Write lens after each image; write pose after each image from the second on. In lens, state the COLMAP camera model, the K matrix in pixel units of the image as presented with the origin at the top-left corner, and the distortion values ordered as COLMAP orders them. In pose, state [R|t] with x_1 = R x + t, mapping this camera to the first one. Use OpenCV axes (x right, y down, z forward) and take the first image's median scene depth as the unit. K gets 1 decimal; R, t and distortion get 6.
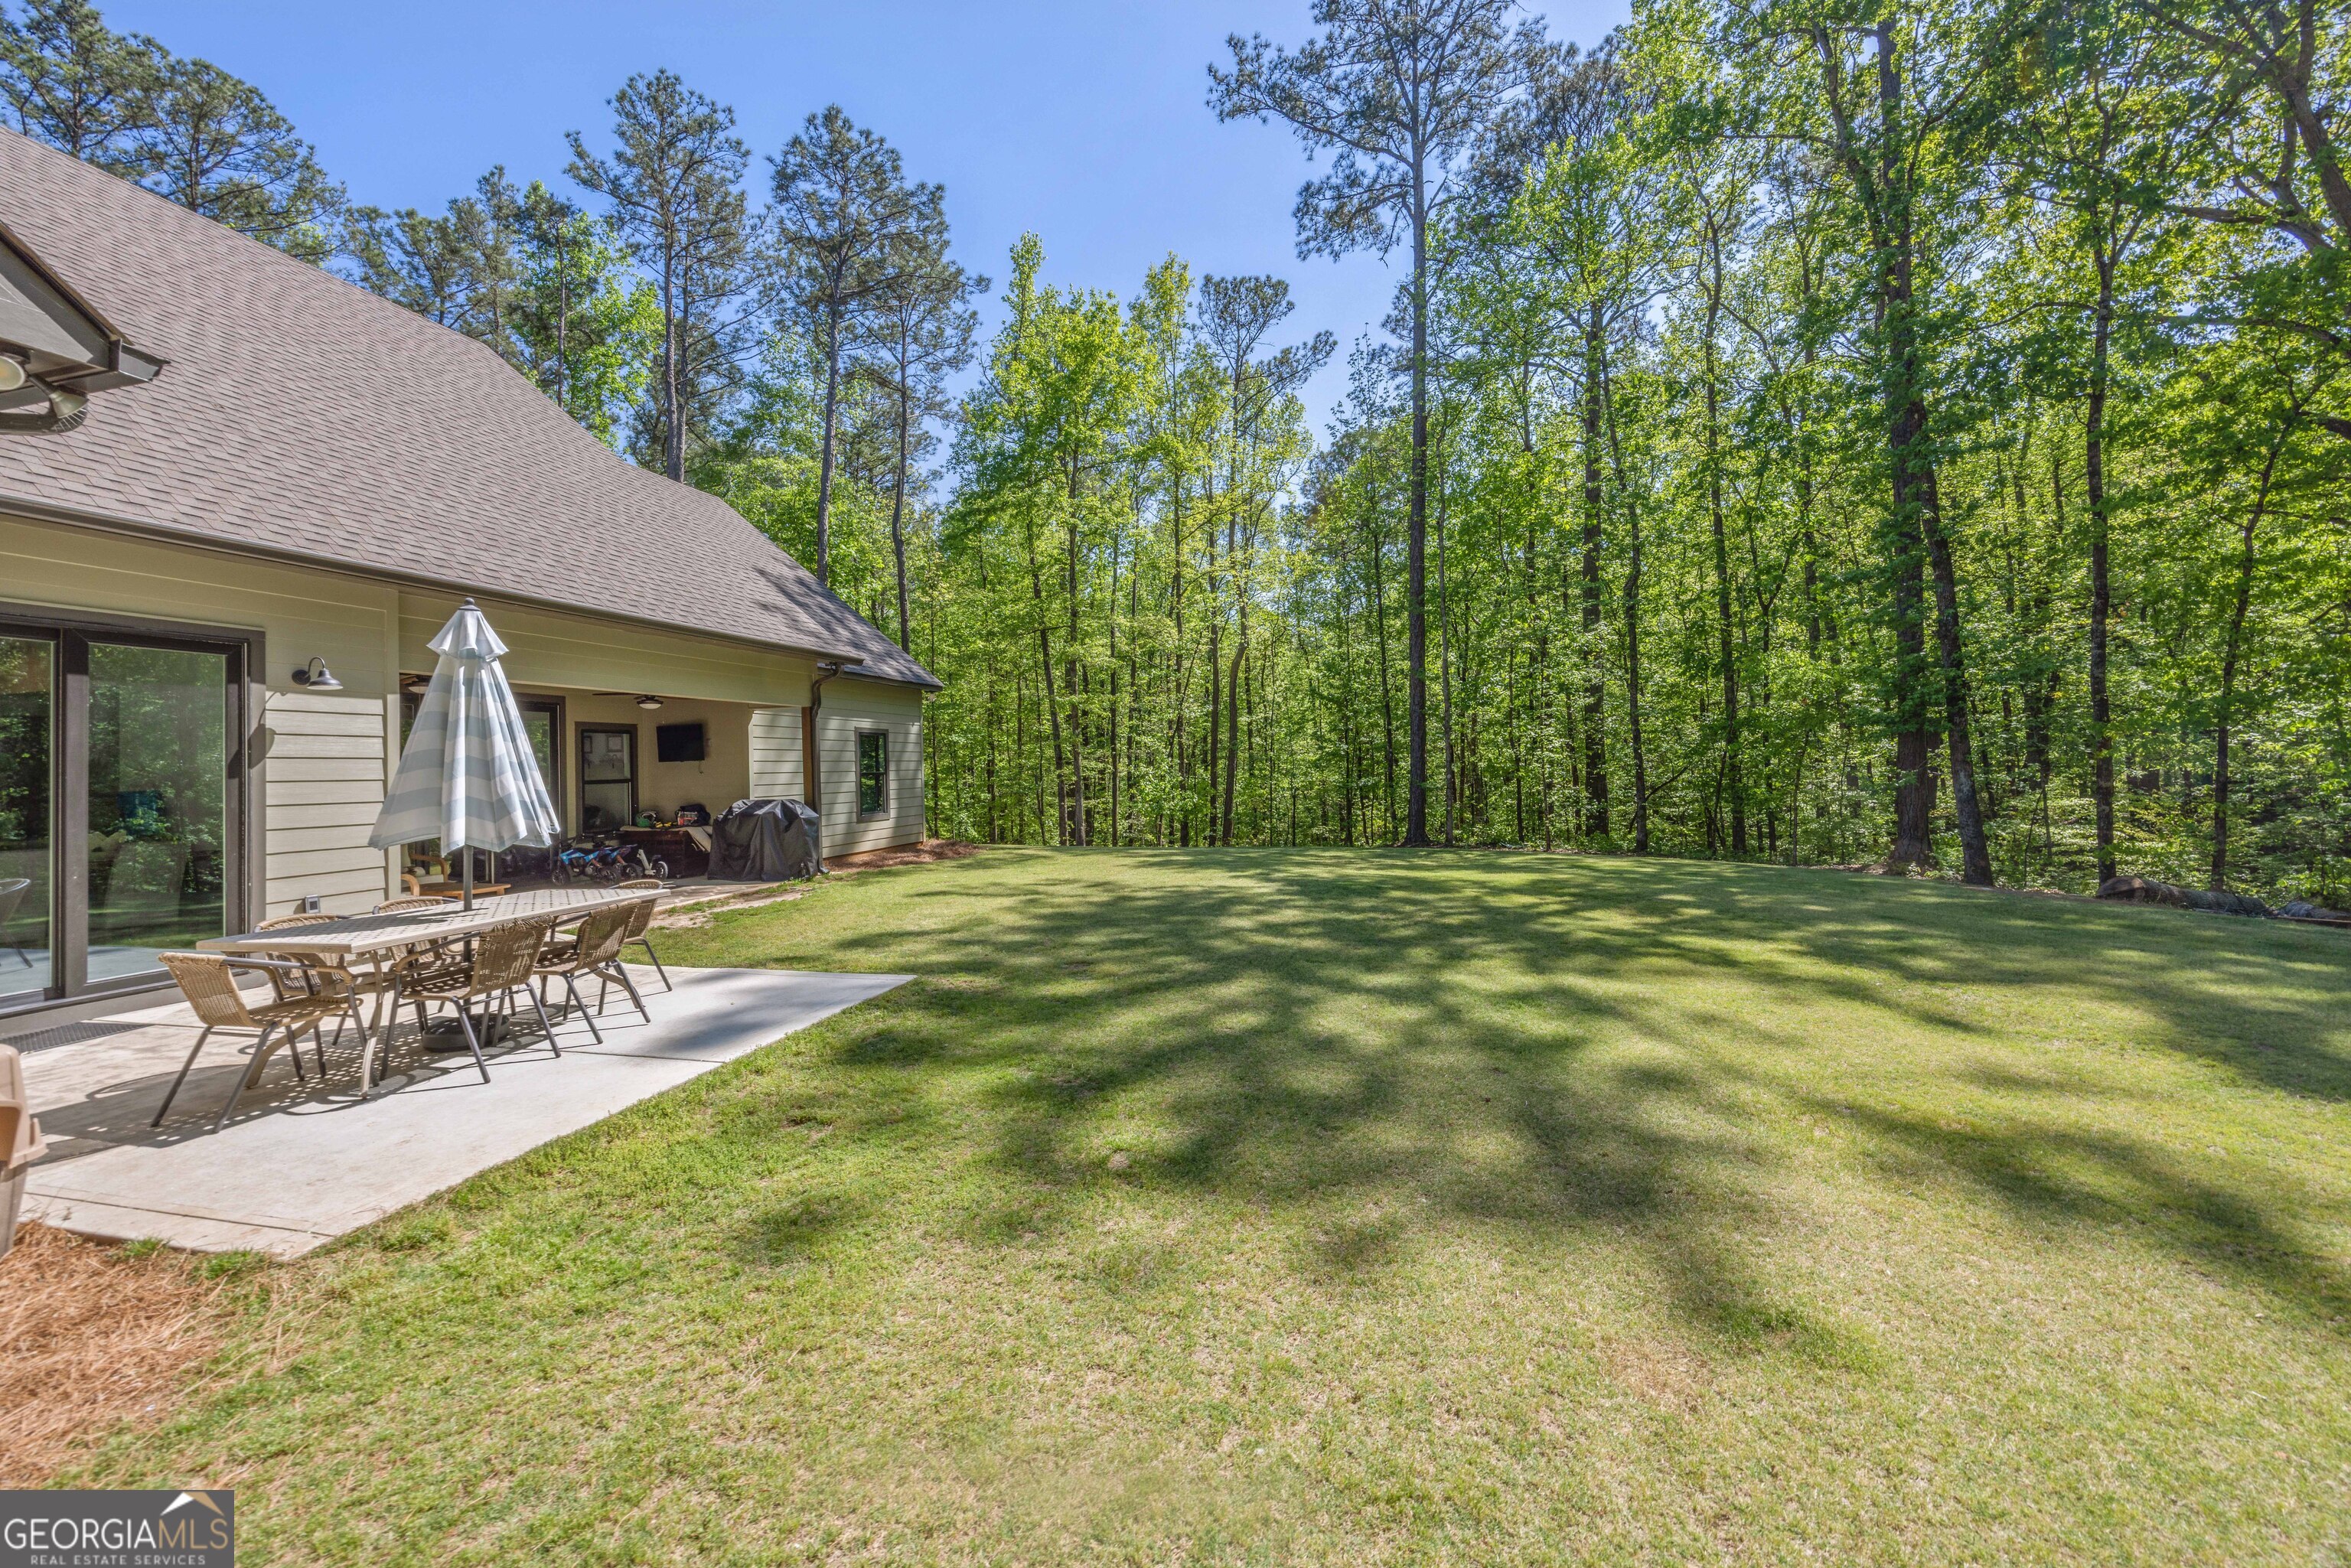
lens RADIAL K [[907.9, 0, 1175.5], [0, 907.9, 784.0], [0, 0, 1]] dist [-0.008790, 0.000118]
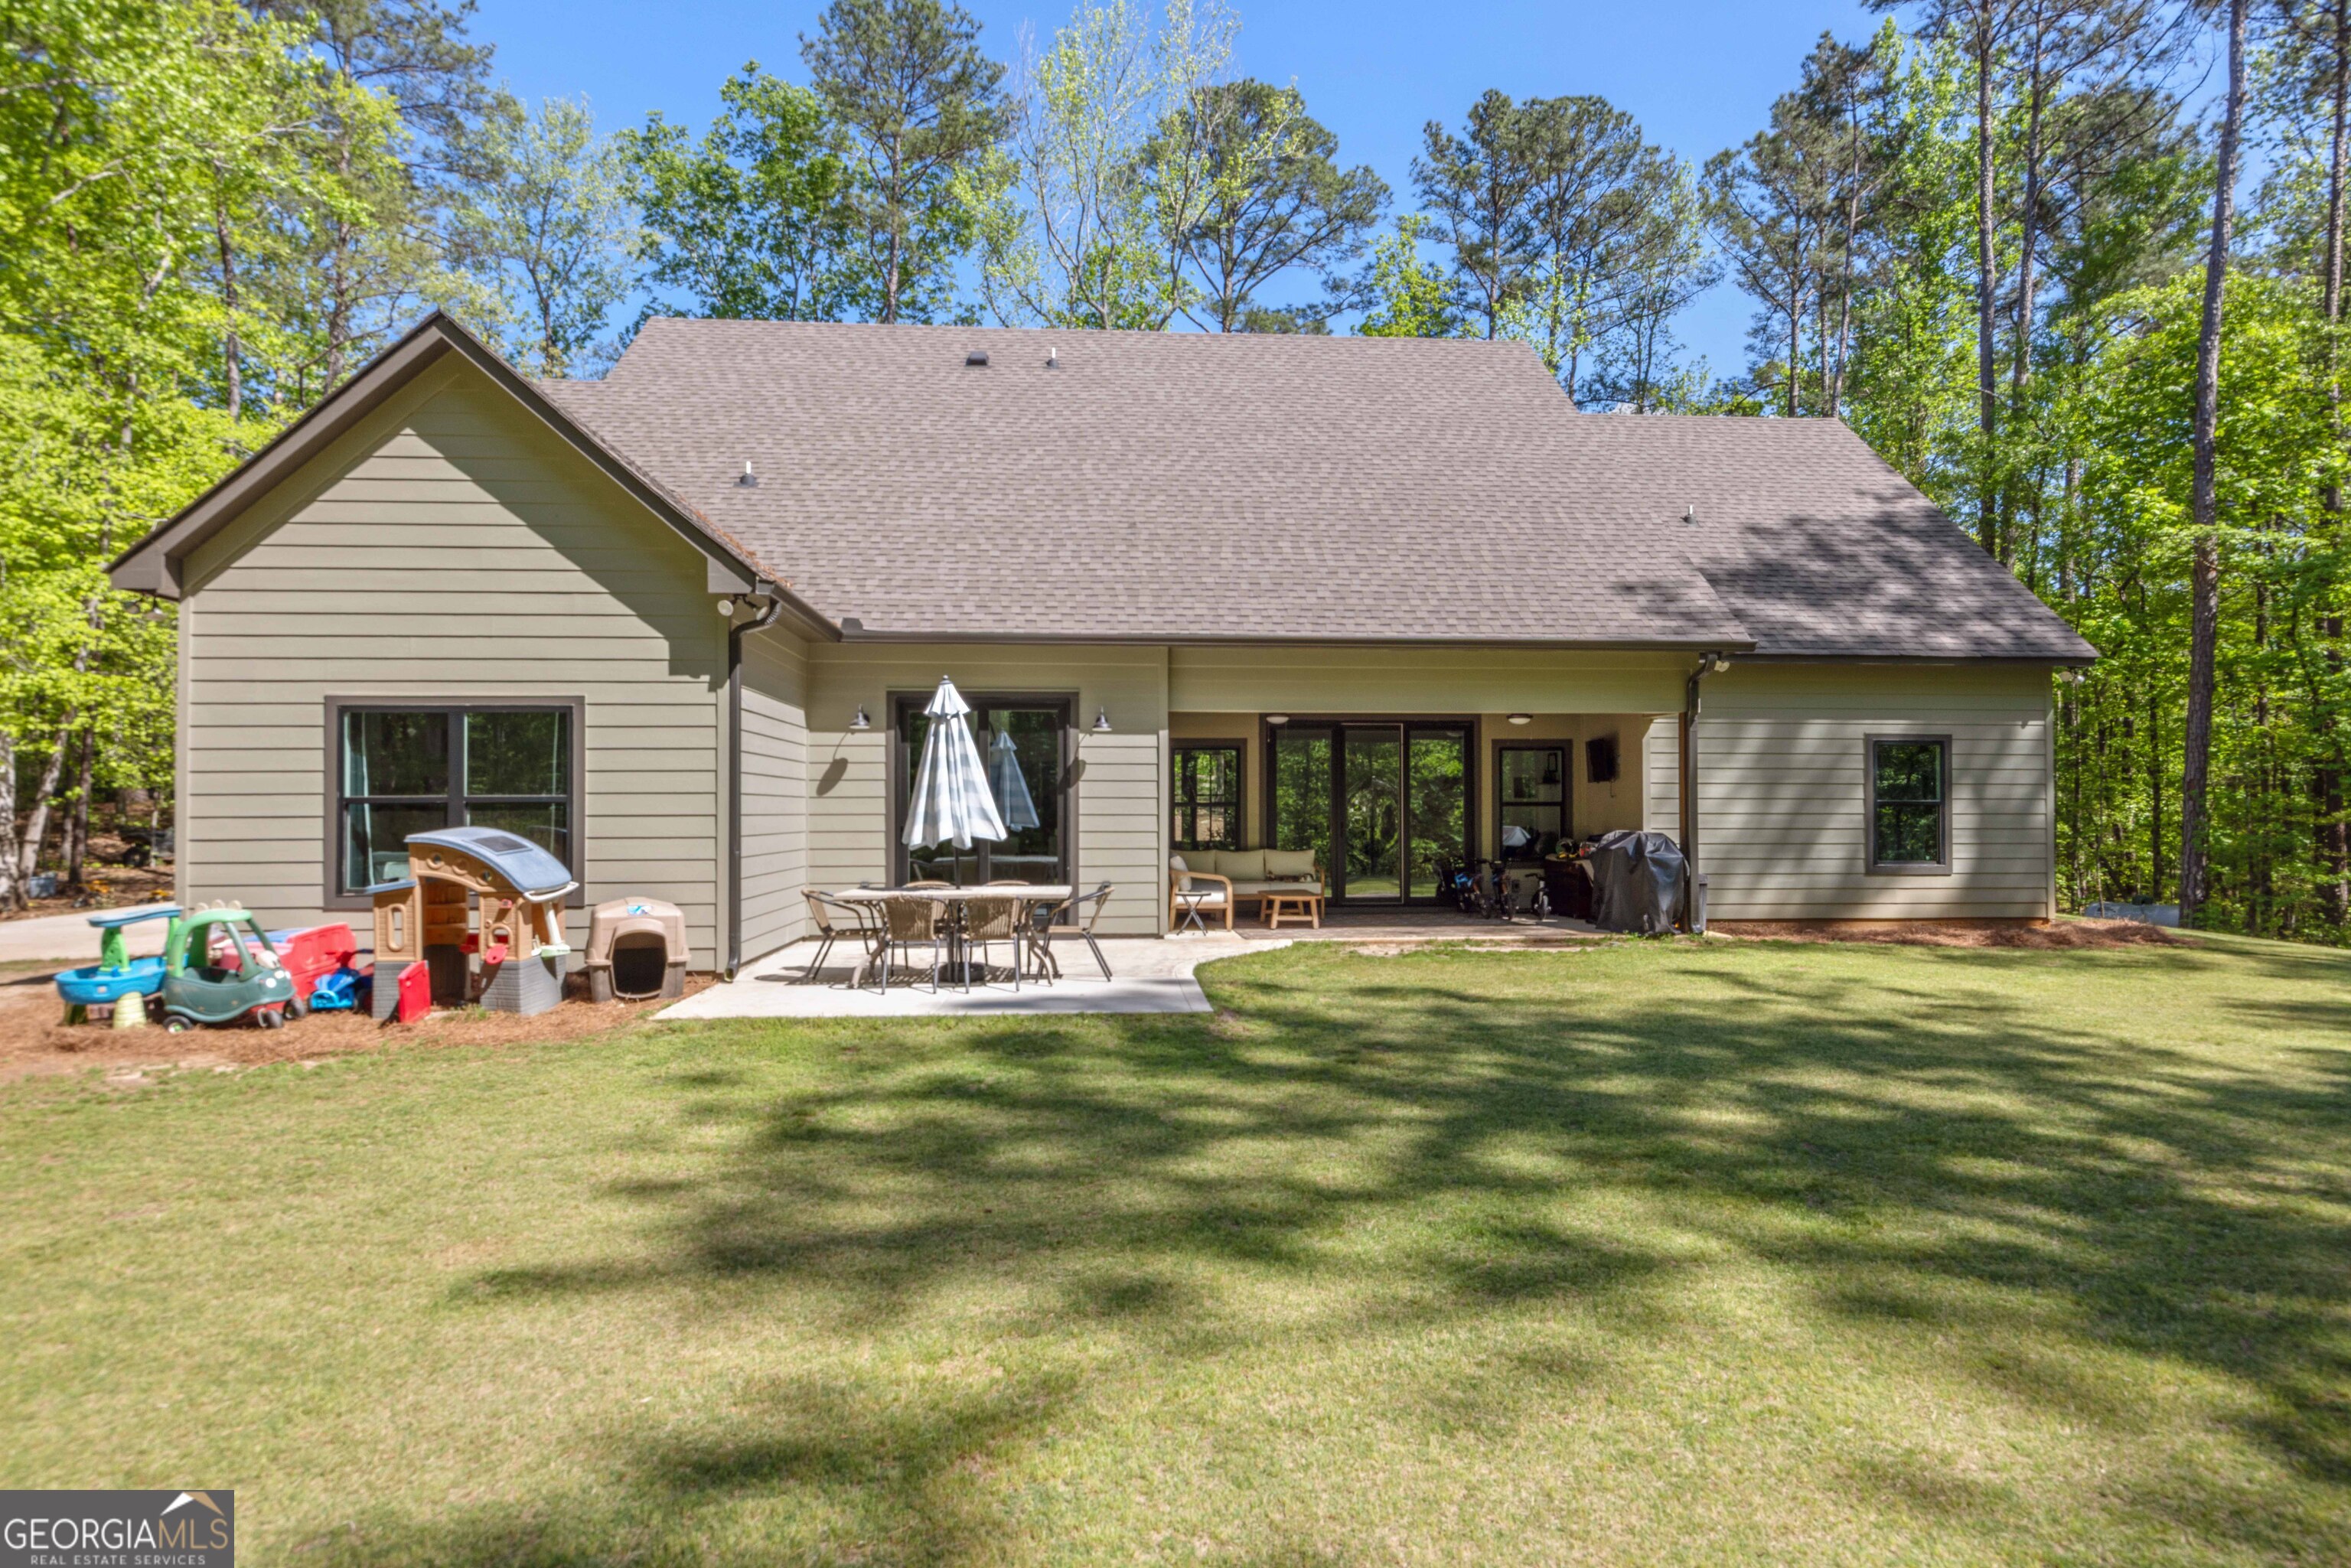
lens RADIAL K [[1268.7, 0, 1176.2], [0, 1268.7, 838.5], [0, 0, 1]] dist [0.001622, 0.000451]
pose [[0.330557, 0.053806, -0.942251, 0.939556], [-0.027205, 0.998502, 0.047474, -0.037344], [0.943394, 0.009941, 0.331526, 0.482435]]
